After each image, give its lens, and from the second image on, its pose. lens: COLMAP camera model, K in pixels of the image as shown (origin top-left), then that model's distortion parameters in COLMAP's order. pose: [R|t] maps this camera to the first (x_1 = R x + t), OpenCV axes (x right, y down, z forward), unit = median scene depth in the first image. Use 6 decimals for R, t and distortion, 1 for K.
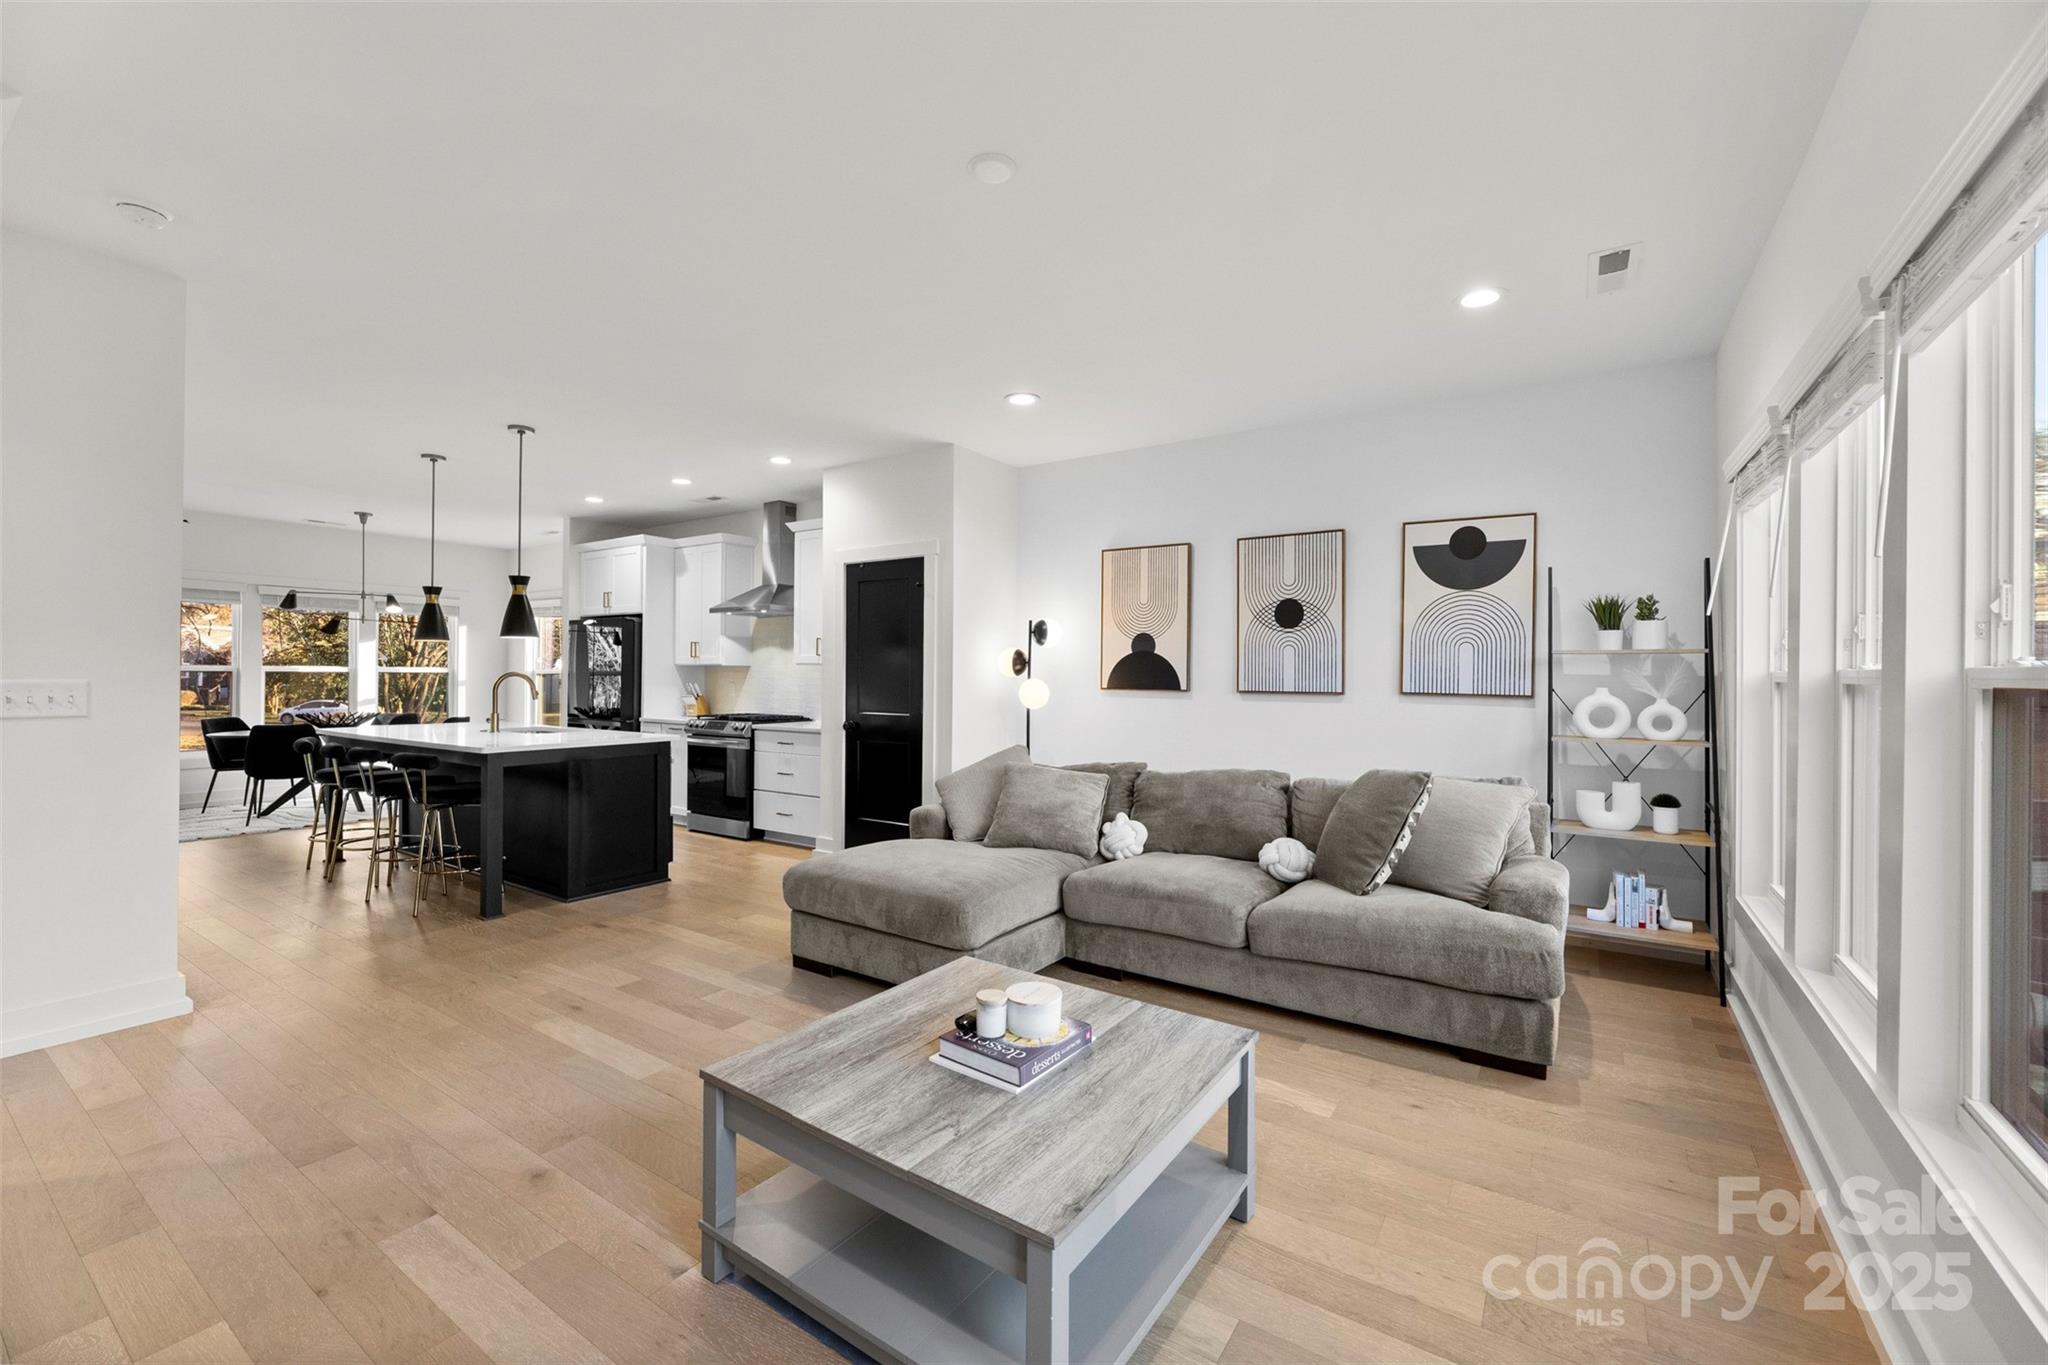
lens RADIAL K [[840.1, 0, 1025.9], [0, 840.1, 671.7], [0, 0, 1]] dist [-0.002232, -0.000100]
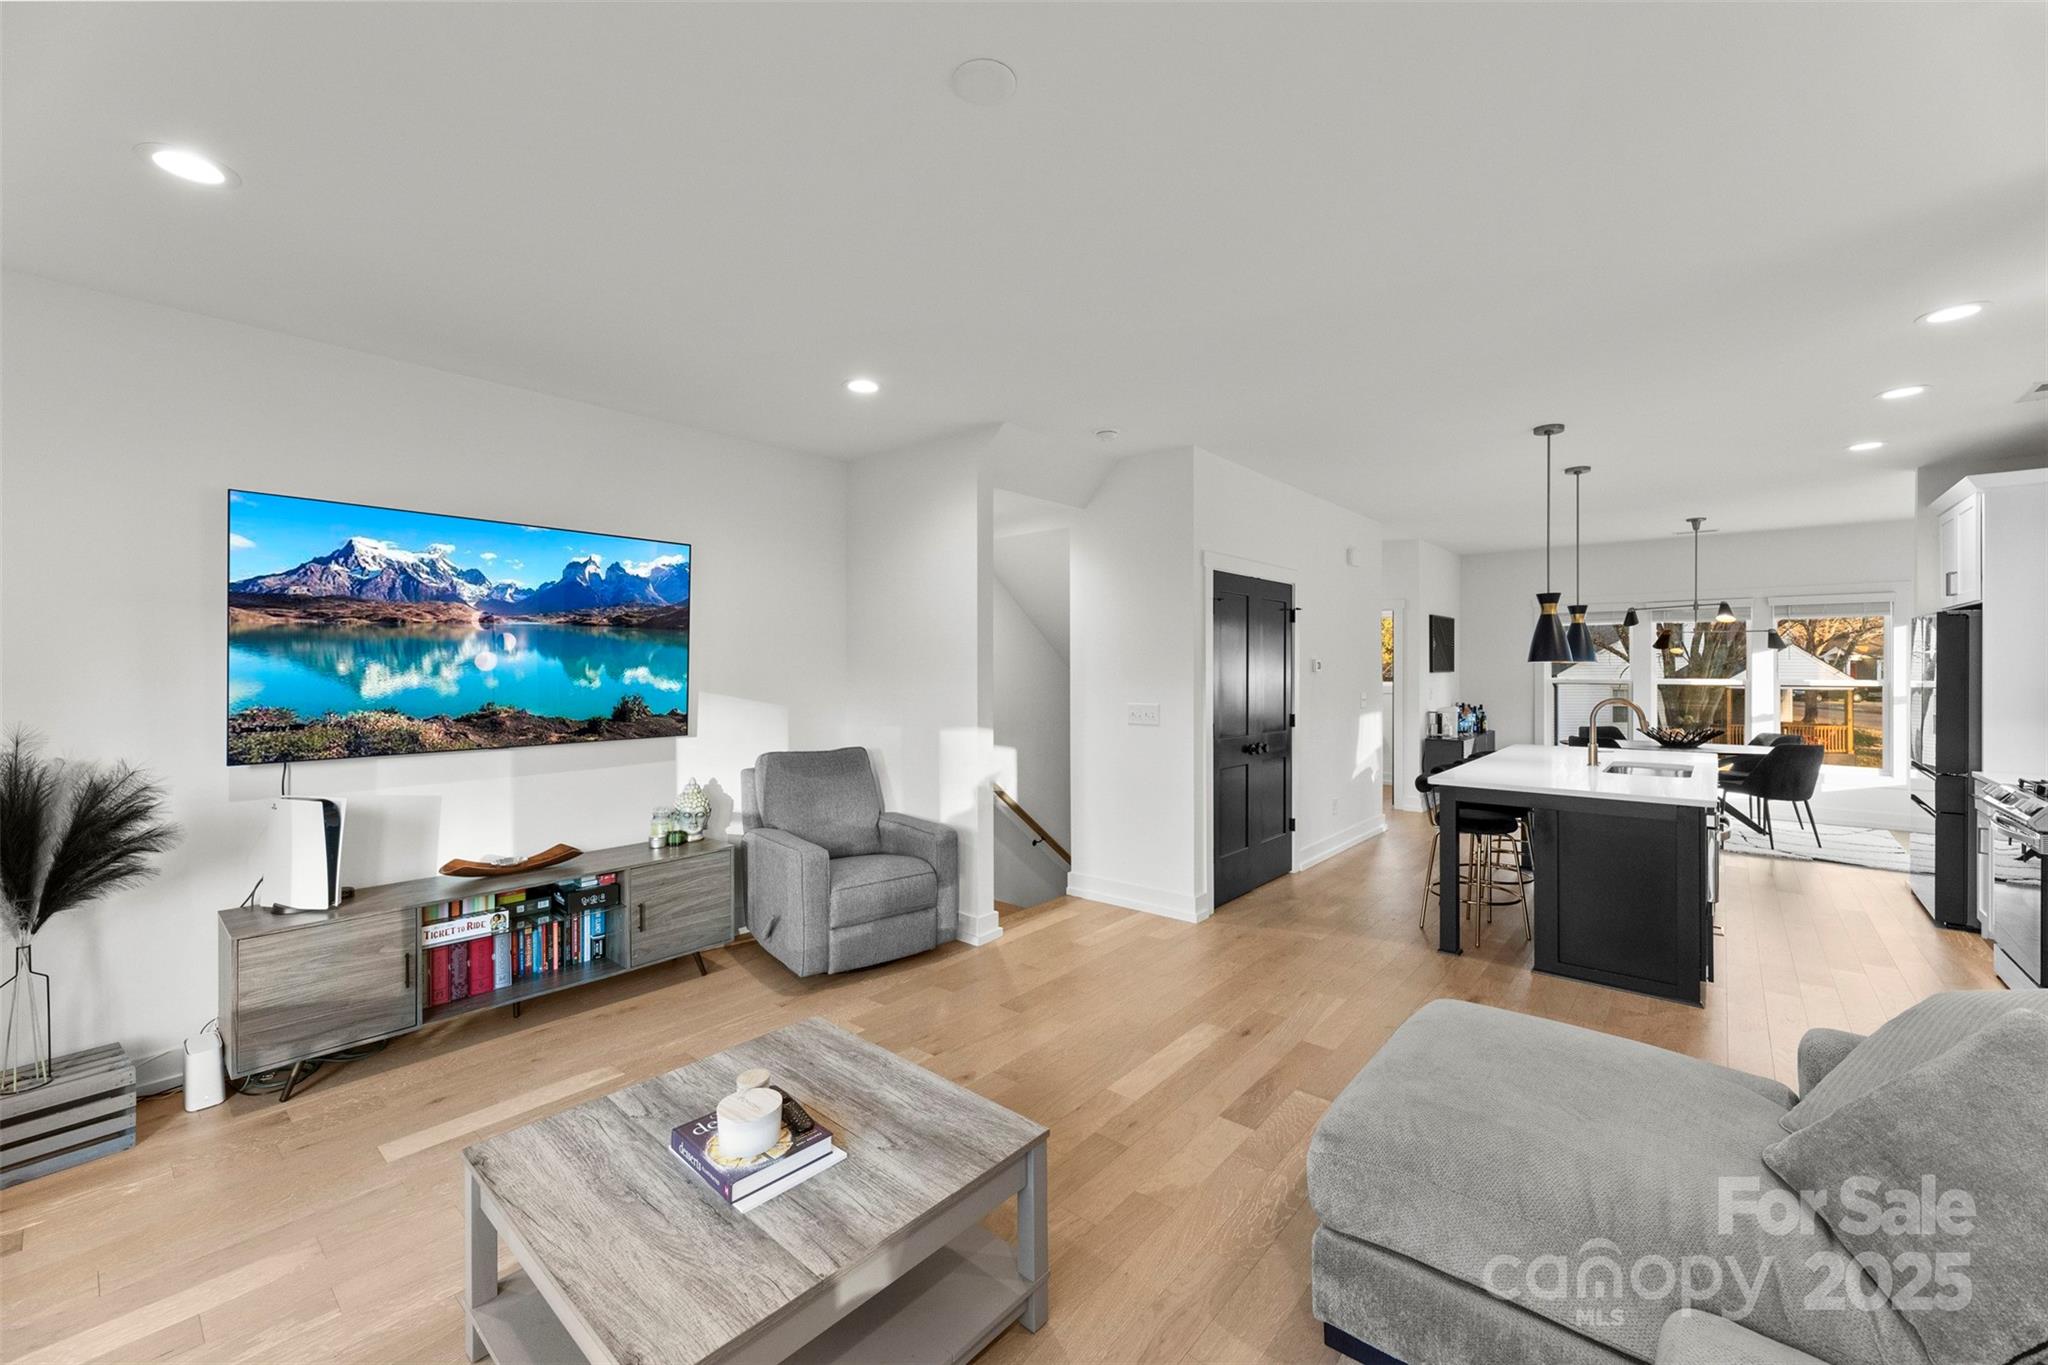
lens RADIAL K [[824.3, 0, 1020.5], [0, 824.3, 668.2], [0, 0, 1]] dist [-0.000215, -0.000031]
pose [[-0.126041, -0.003569, -0.992019, 0.412651], [0.006415, 0.999970, -0.004412, -0.041604], [0.992004, -0.006920, -0.126014, 0.671446]]
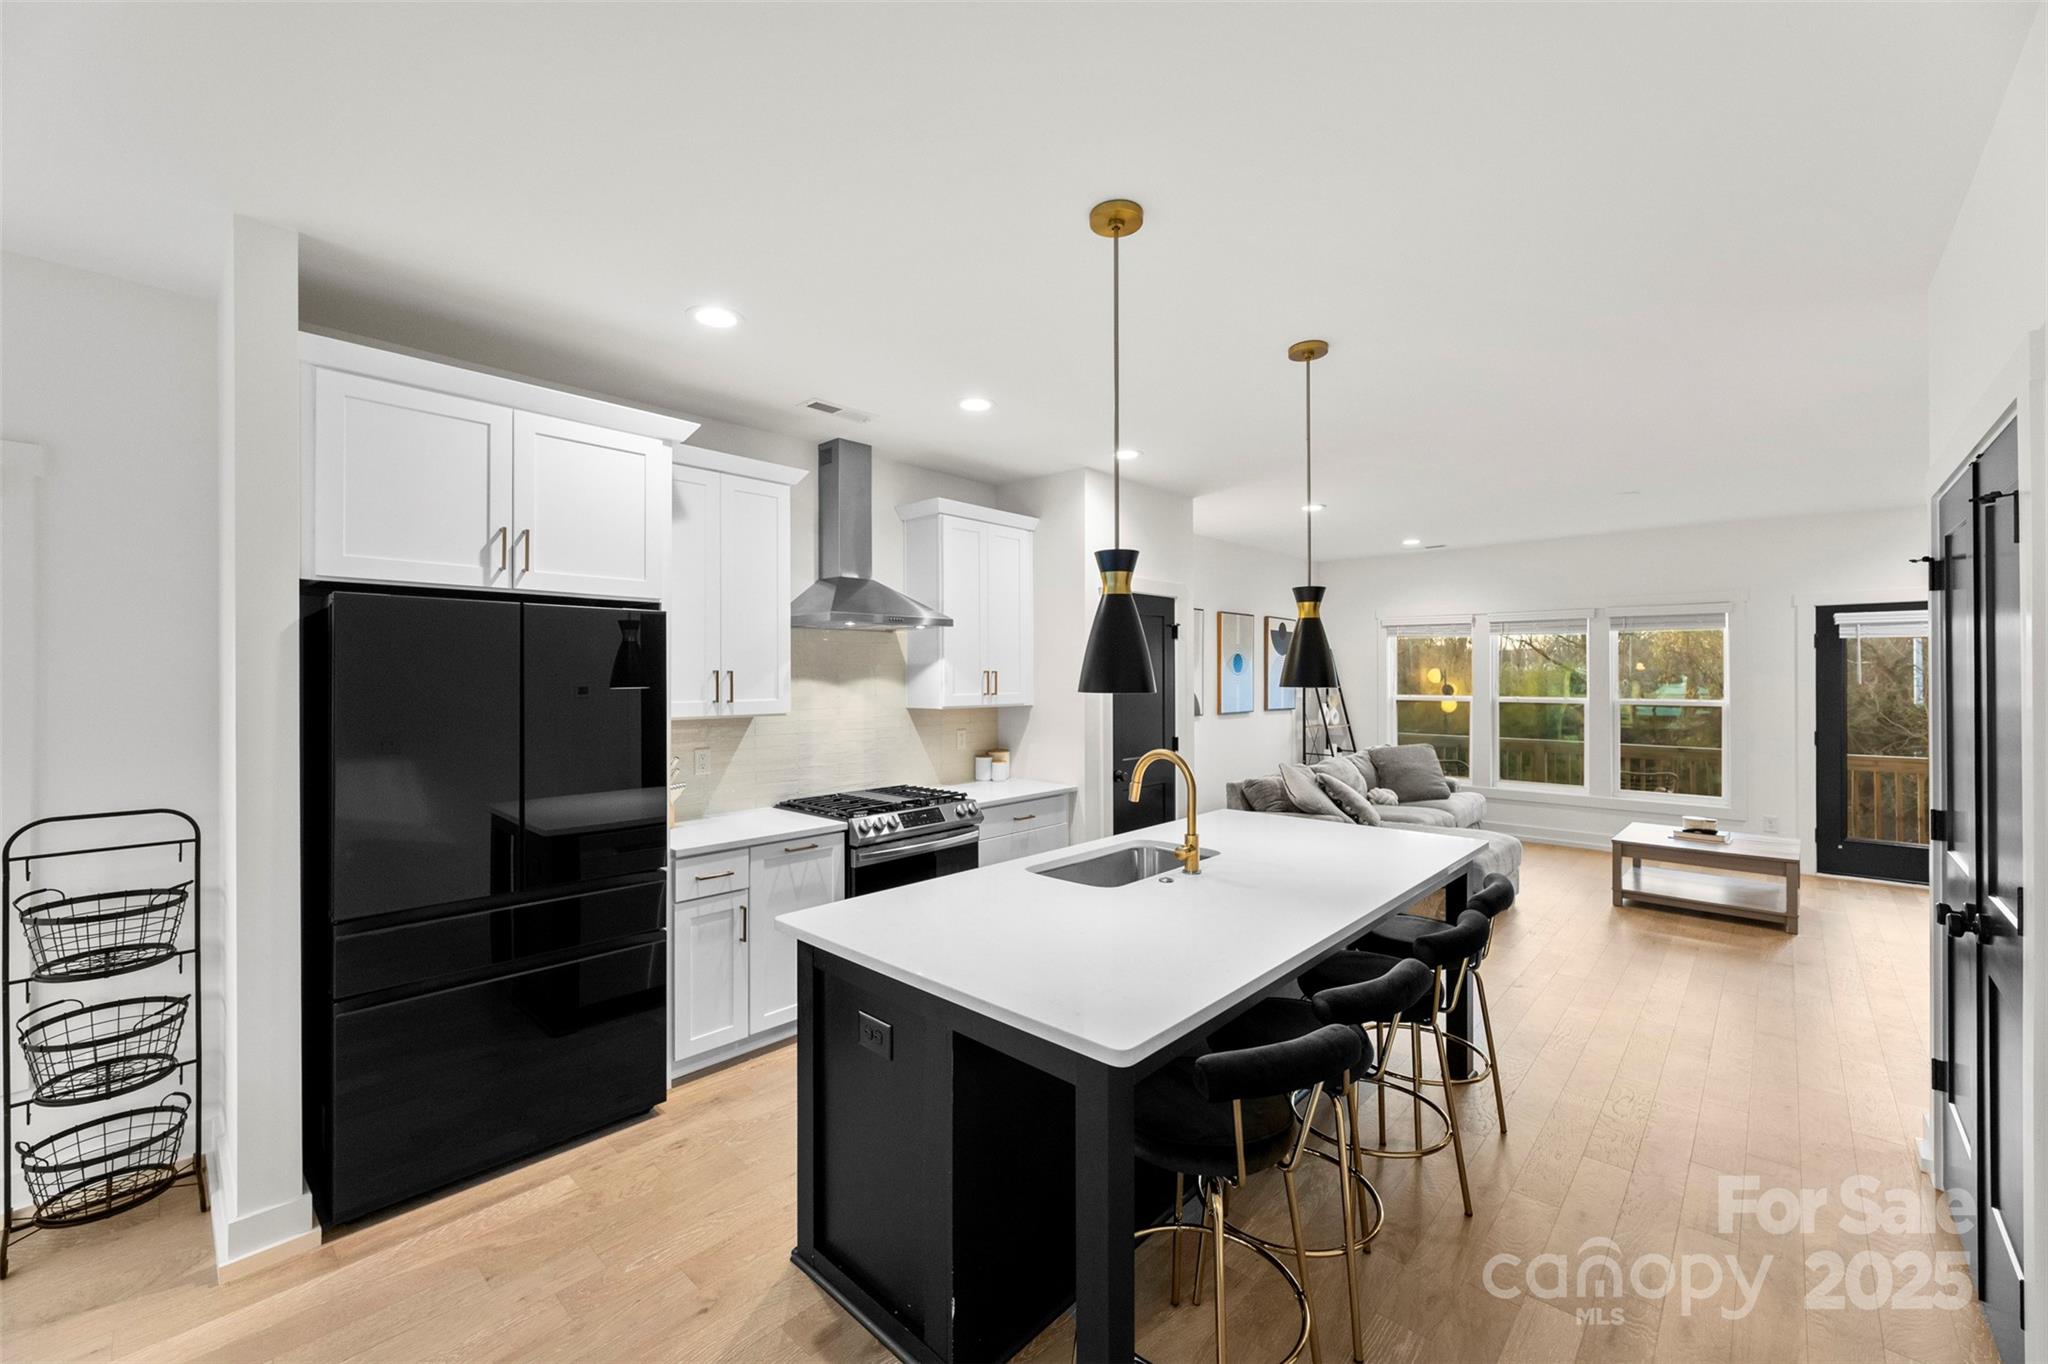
lens RADIAL K [[814.2, 0, 1020.6], [0, 814.2, 676.0], [0, 0, 1]] dist [0.011341, 0.000210]
pose [[0.146412, -0.005338, 0.989209, -1.531074], [-0.000790, 0.999984, 0.005513, -0.063360], [-0.989223, -0.001588, 0.146406, 1.410656]]
